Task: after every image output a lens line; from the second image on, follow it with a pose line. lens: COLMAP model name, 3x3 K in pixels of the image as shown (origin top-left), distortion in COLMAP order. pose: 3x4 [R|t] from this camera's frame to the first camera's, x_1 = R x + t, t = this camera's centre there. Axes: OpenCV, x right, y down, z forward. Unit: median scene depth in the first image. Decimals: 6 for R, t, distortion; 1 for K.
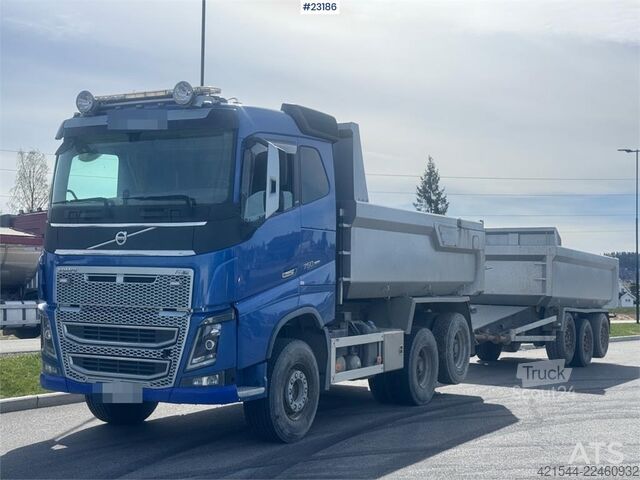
lens RADIAL K [[889.8, 0, 320.0], [0, 889.8, 240.0], [0, 0, 1]] dist [0.126222, 0.010916]
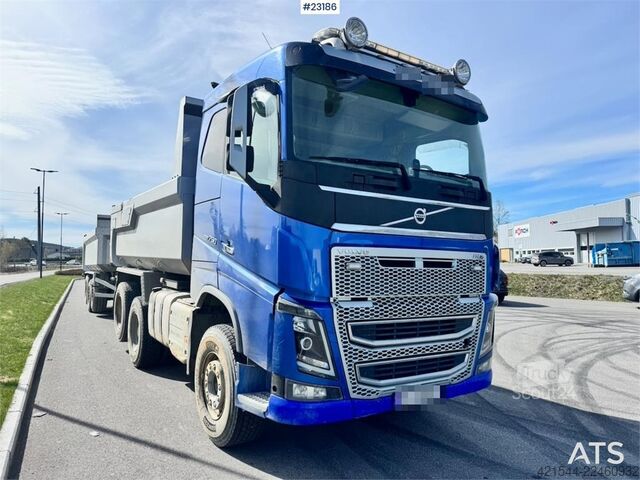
lens RADIAL K [[446.2, 0, 320.0], [0, 446.2, 240.0], [0, 0, 1]] dist [0.111761, -0.153244]
pose [[0.471047, 0.030034, 0.881597, -0.610443], [-0.049159, 0.998761, -0.007759, 0.027418], [-0.880737, -0.039683, 0.471939, 0.836991]]
